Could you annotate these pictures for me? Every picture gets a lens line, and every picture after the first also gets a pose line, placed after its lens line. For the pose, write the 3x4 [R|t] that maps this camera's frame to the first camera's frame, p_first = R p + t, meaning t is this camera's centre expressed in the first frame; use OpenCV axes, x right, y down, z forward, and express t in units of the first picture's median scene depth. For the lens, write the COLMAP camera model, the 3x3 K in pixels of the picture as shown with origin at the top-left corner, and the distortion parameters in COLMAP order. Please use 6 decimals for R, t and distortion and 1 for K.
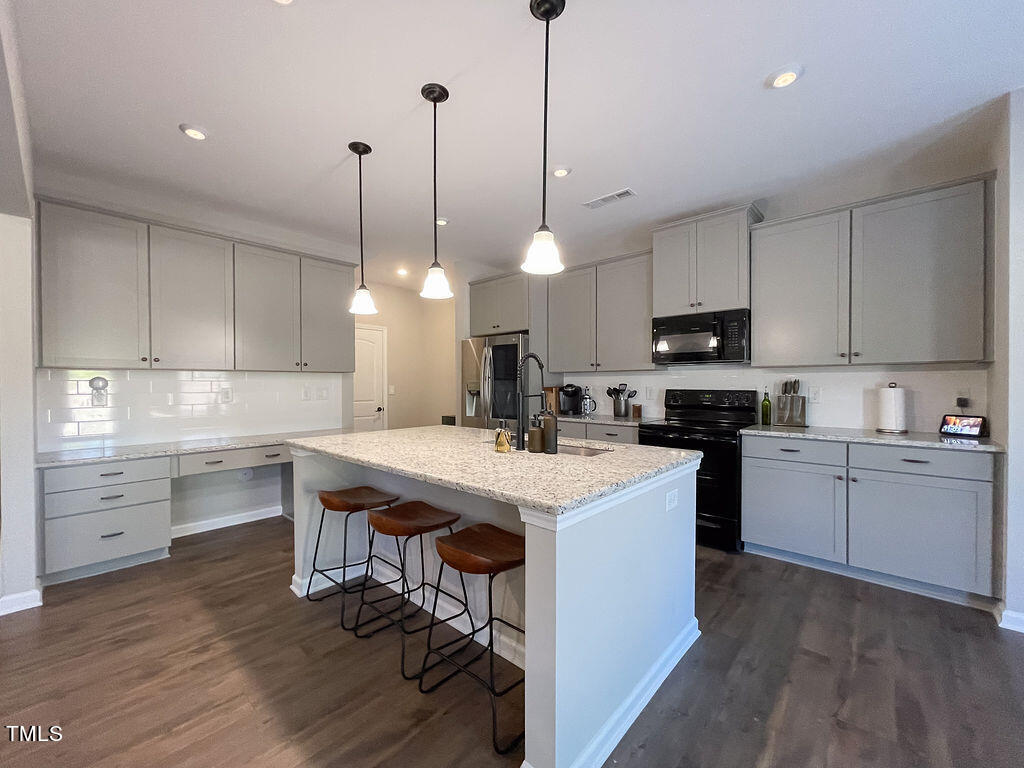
lens RADIAL K [[413.4, 0, 476.7], [0, 413.4, 388.6], [0, 0, 1]] dist [-0.000225, -0.000042]
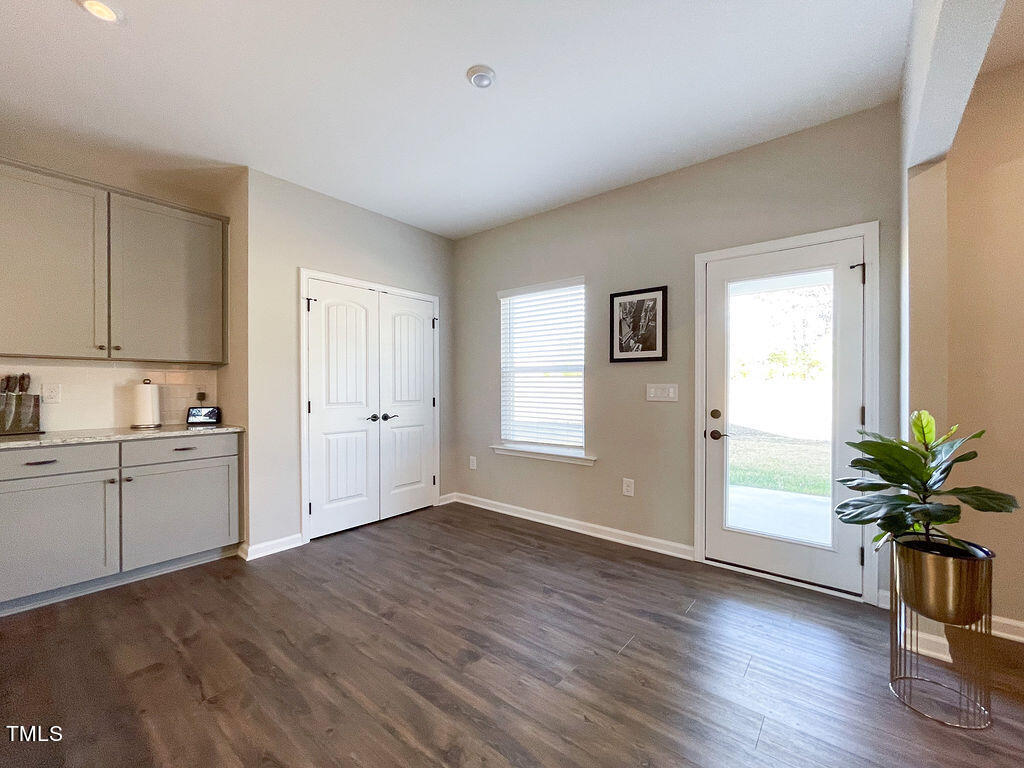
lens RADIAL K [[412.2, 0, 537.9], [0, 412.2, 388.7], [0, 0, 1]] dist [-0.000673, -0.000152]
pose [[-0.118382, -0.001287, 0.992967, -0.134811], [0.008964, 0.999957, 0.002365, 0.016700], [-0.992928, 0.009181, -0.118365, 0.165036]]
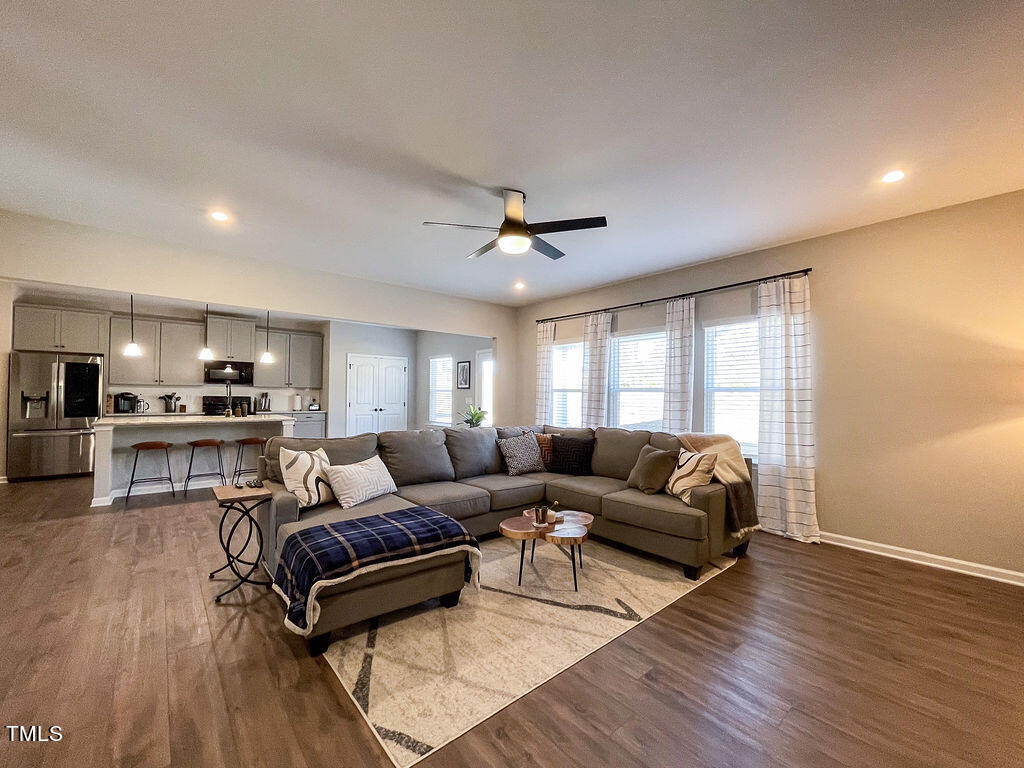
lens RADIAL K [[412.2, 0, 537.9], [0, 412.2, 388.7], [0, 0, 1]] dist [-0.000673, -0.000152]
pose [[0.065484, 0.018598, 0.997680, -1.986669], [-0.002519, 0.999826, -0.018473, -0.000868], [-0.997850, -0.001304, 0.065520, -0.995863]]
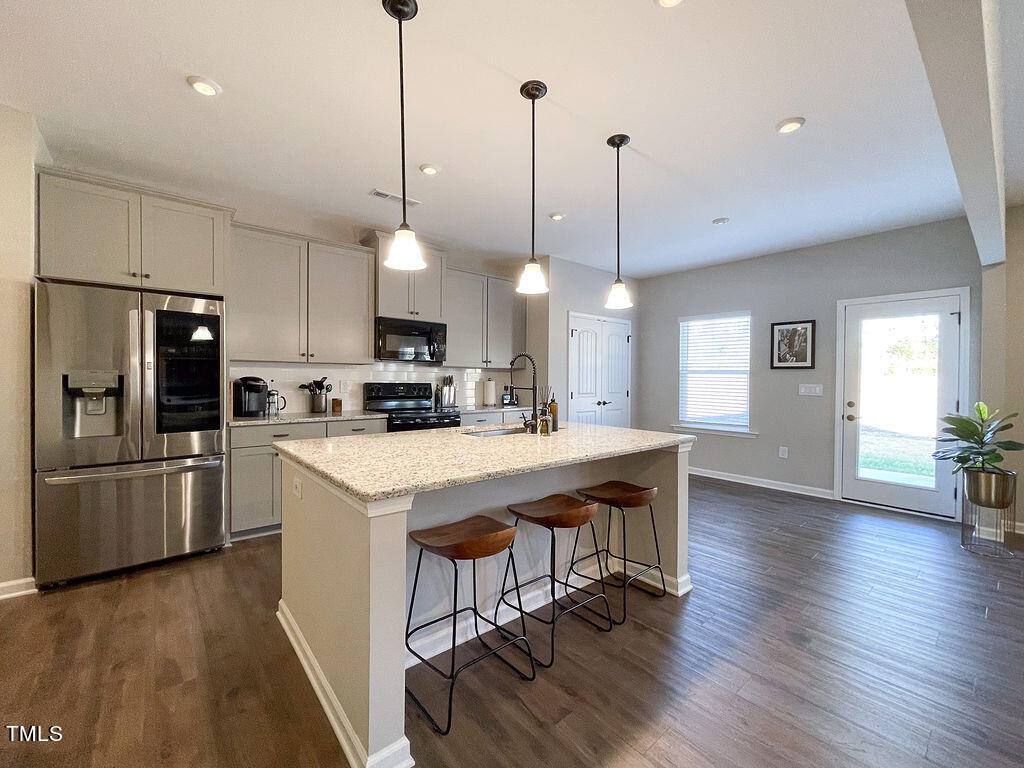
lens RADIAL K [[423.2, 0, 534.2], [0, 423.2, 381.2], [0, 0, 1]] dist [-0.000997, 0.000330]
pose [[0.066727, -0.004704, 0.997760, -0.888009], [0.000104, 0.999989, 0.004708, -0.010931], [-0.997771, -0.000211, 0.066727, 0.725684]]
